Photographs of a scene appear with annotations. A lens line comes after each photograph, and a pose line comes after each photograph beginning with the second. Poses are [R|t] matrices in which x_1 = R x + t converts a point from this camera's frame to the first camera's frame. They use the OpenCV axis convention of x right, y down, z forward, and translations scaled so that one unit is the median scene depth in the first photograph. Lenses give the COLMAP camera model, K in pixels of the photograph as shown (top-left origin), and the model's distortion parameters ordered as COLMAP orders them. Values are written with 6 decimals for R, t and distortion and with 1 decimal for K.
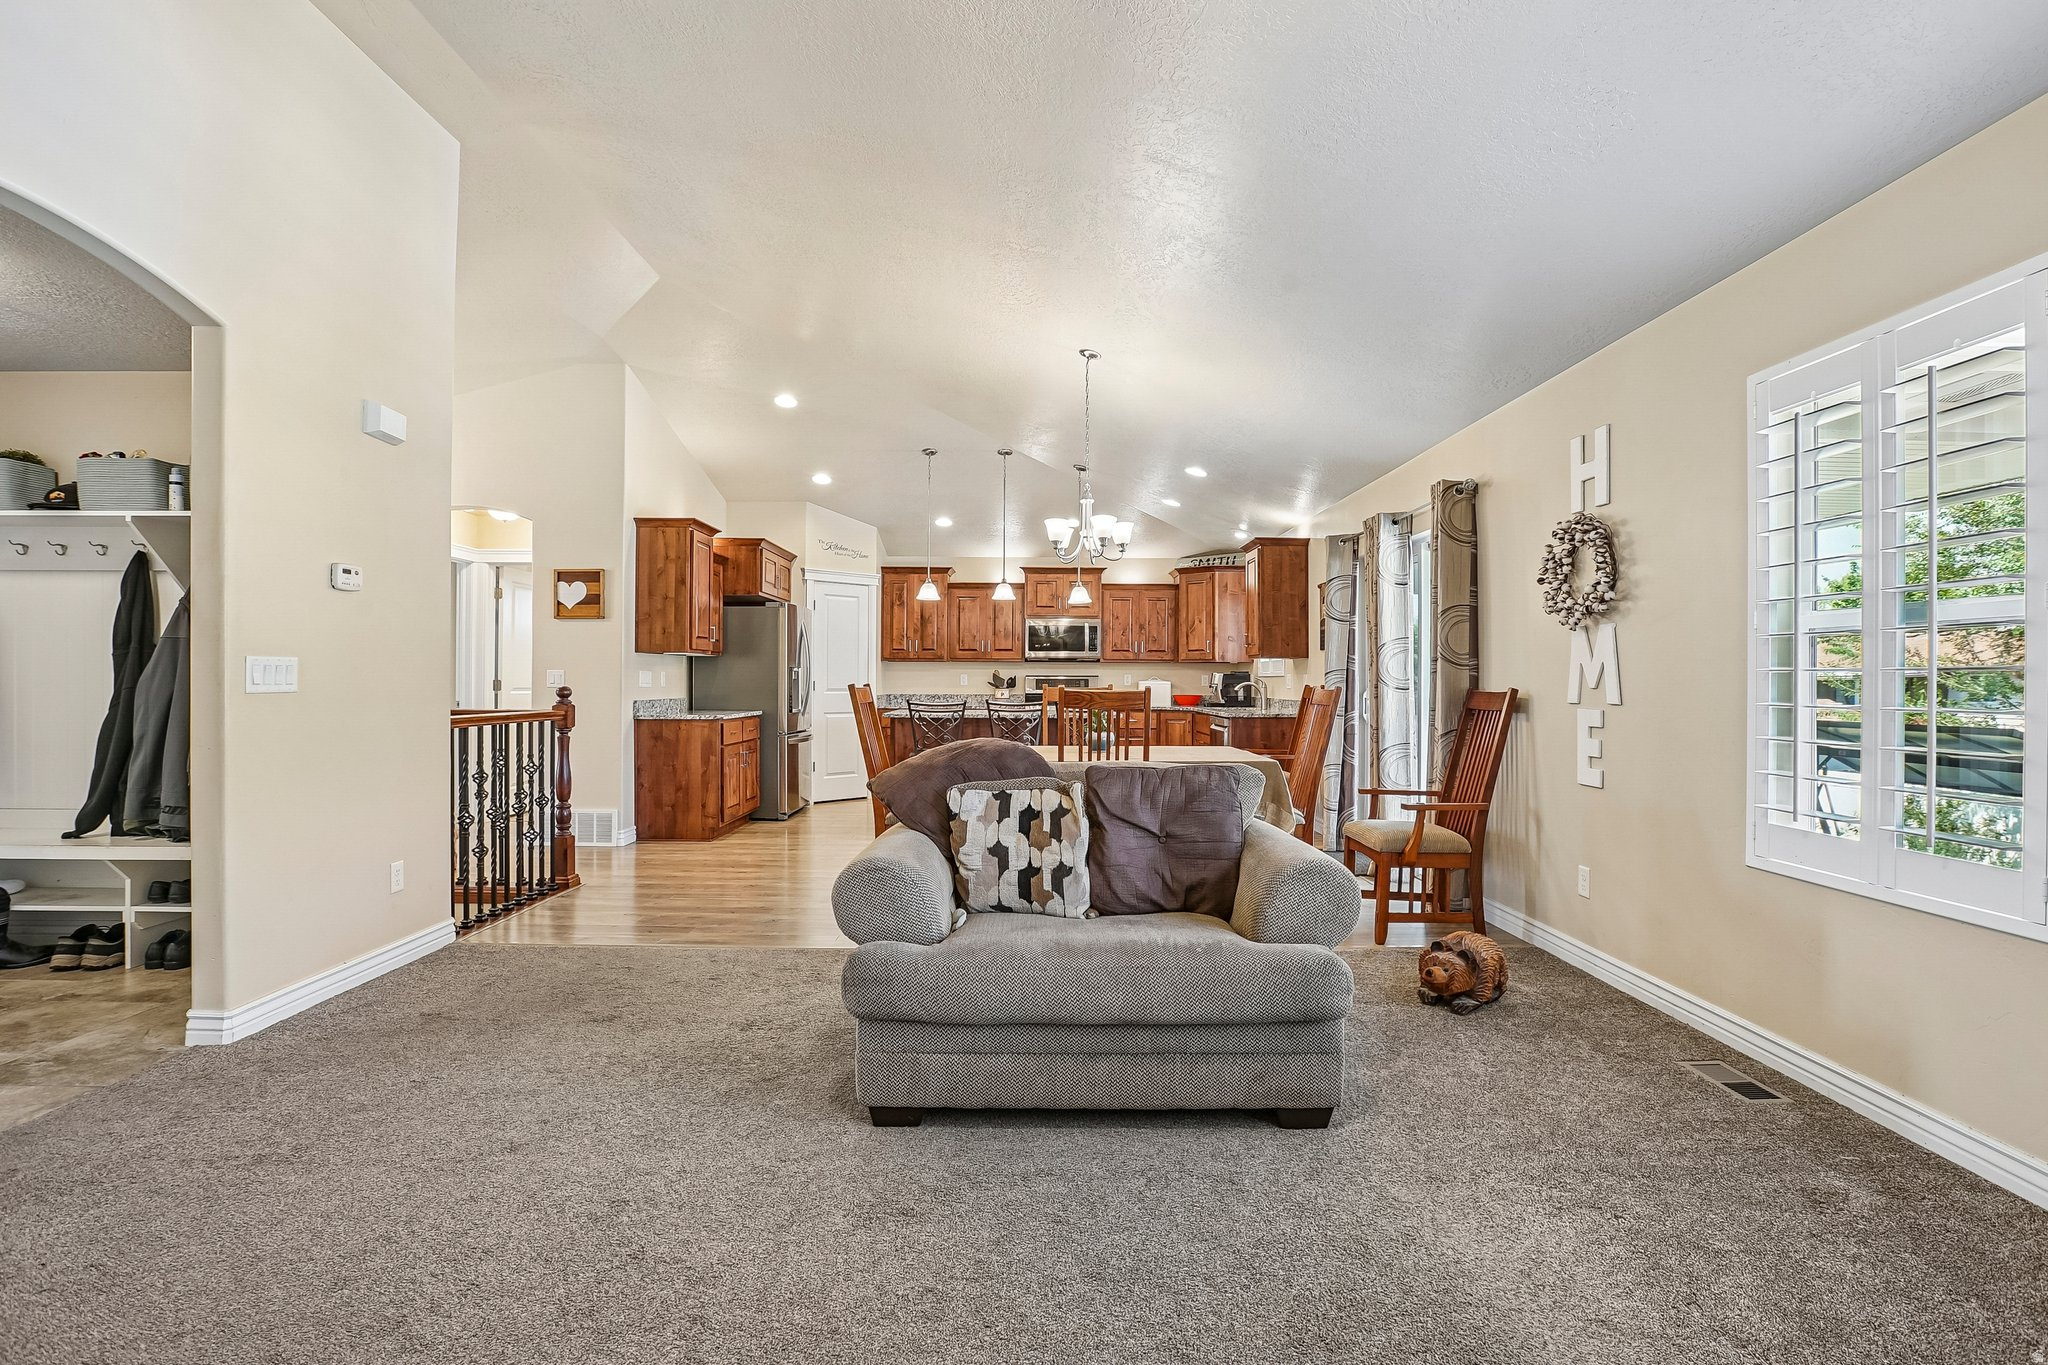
lens RADIAL K [[942.7, 0, 1022.7], [0, 942.7, 678.1], [0, 0, 1]] dist [-0.000228, -0.000001]
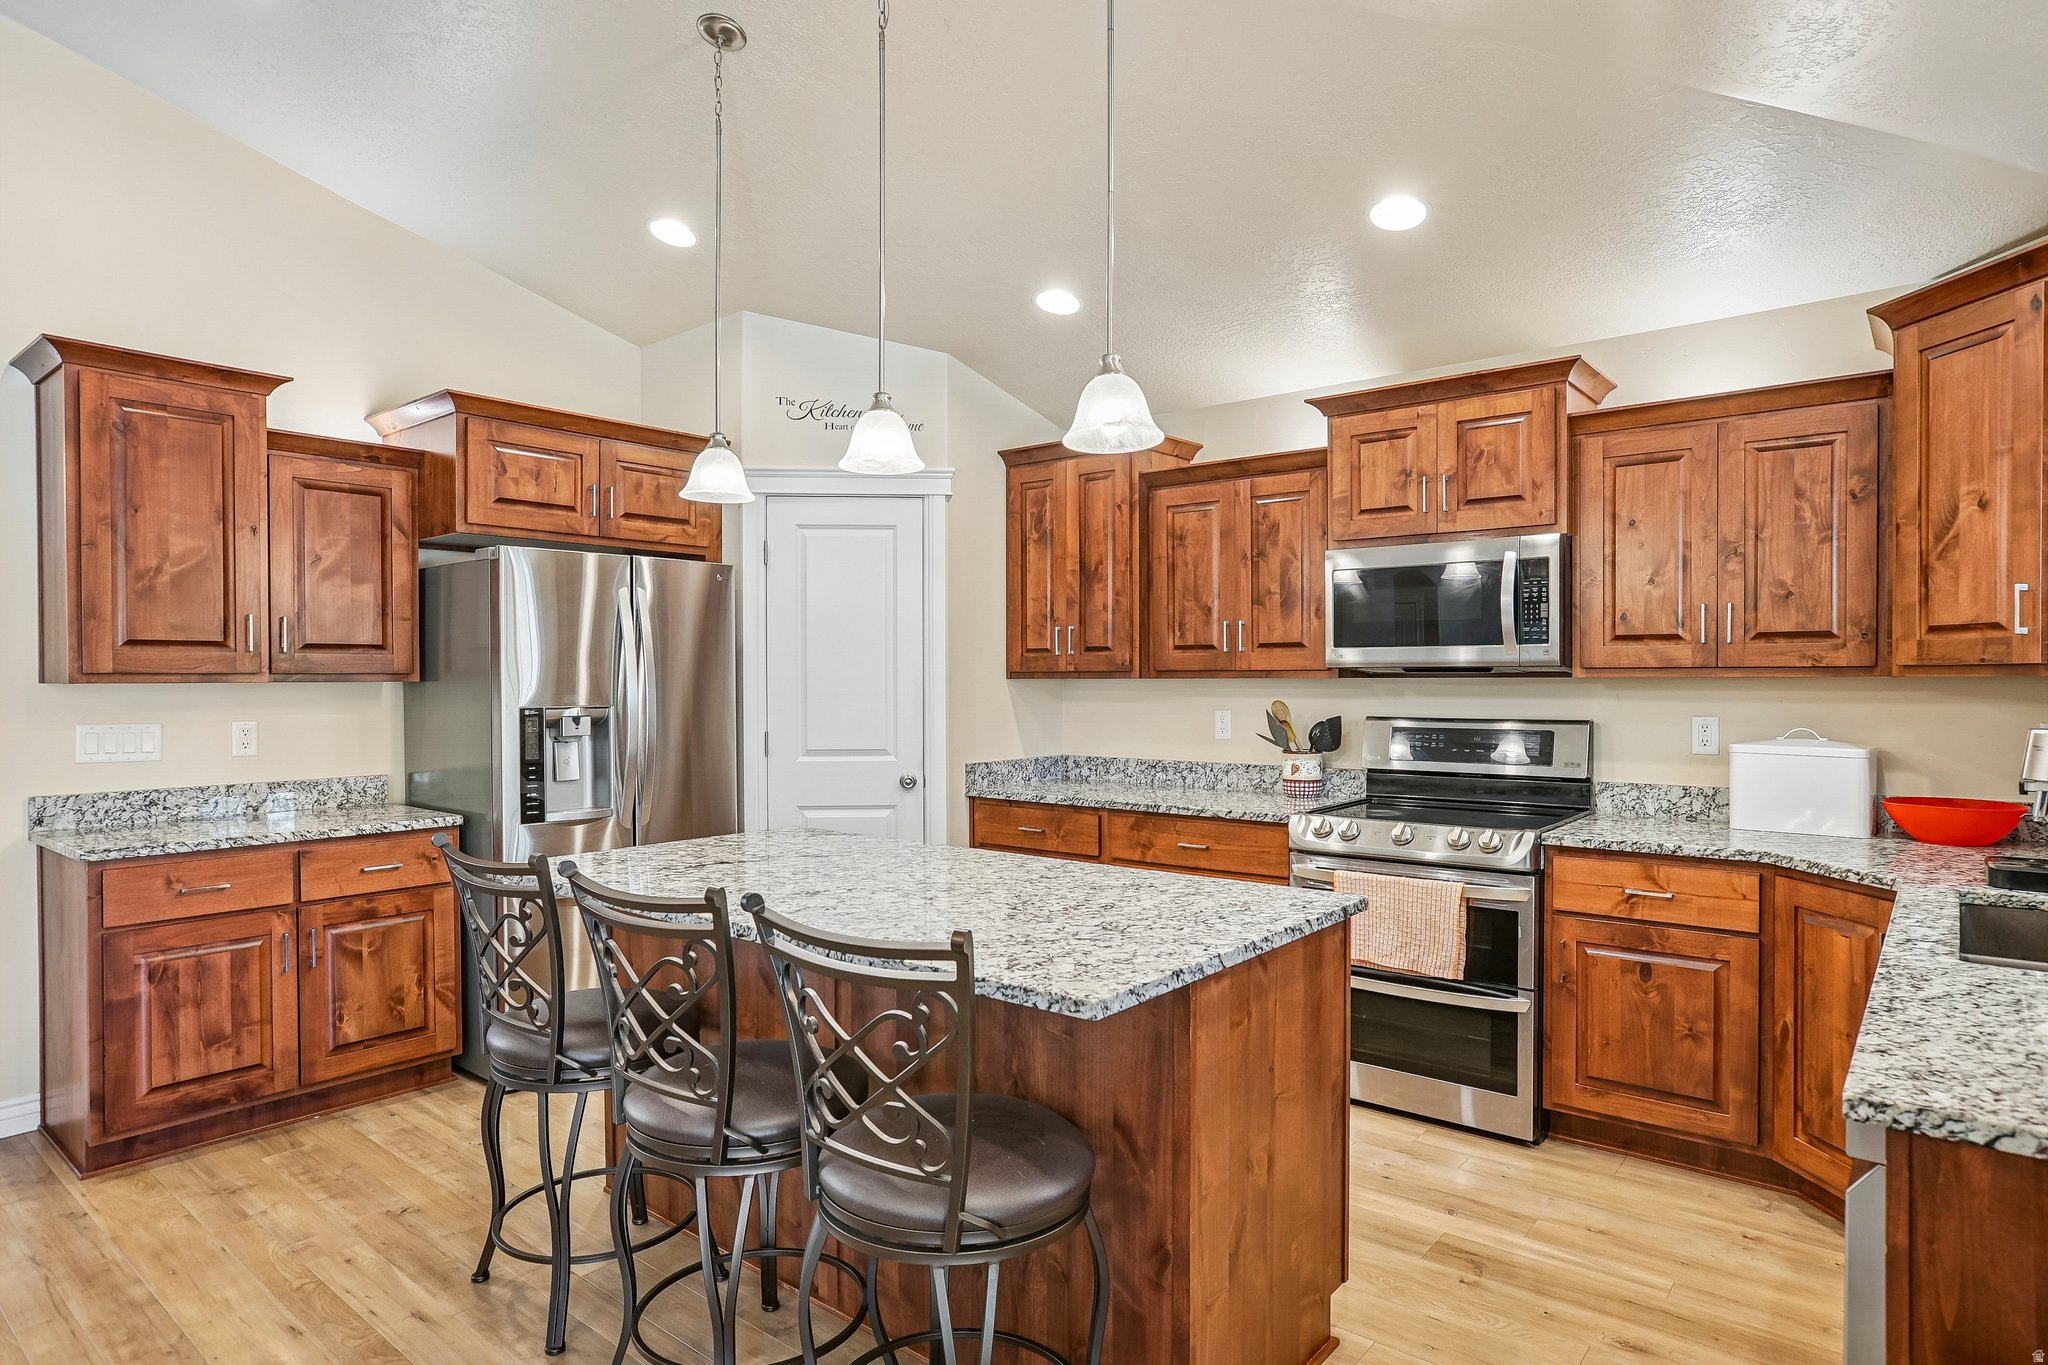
lens RADIAL K [[1134.0, 0, 1026.2], [0, 1134.0, 685.3], [0, 0, 1]] dist [0.000687, 0.000459]
pose [[0.780476, -0.000860, -0.625185, 0.173028], [0.002234, 0.999997, 0.001414, -0.015567], [0.625182, -0.002501, 0.780475, 0.612334]]
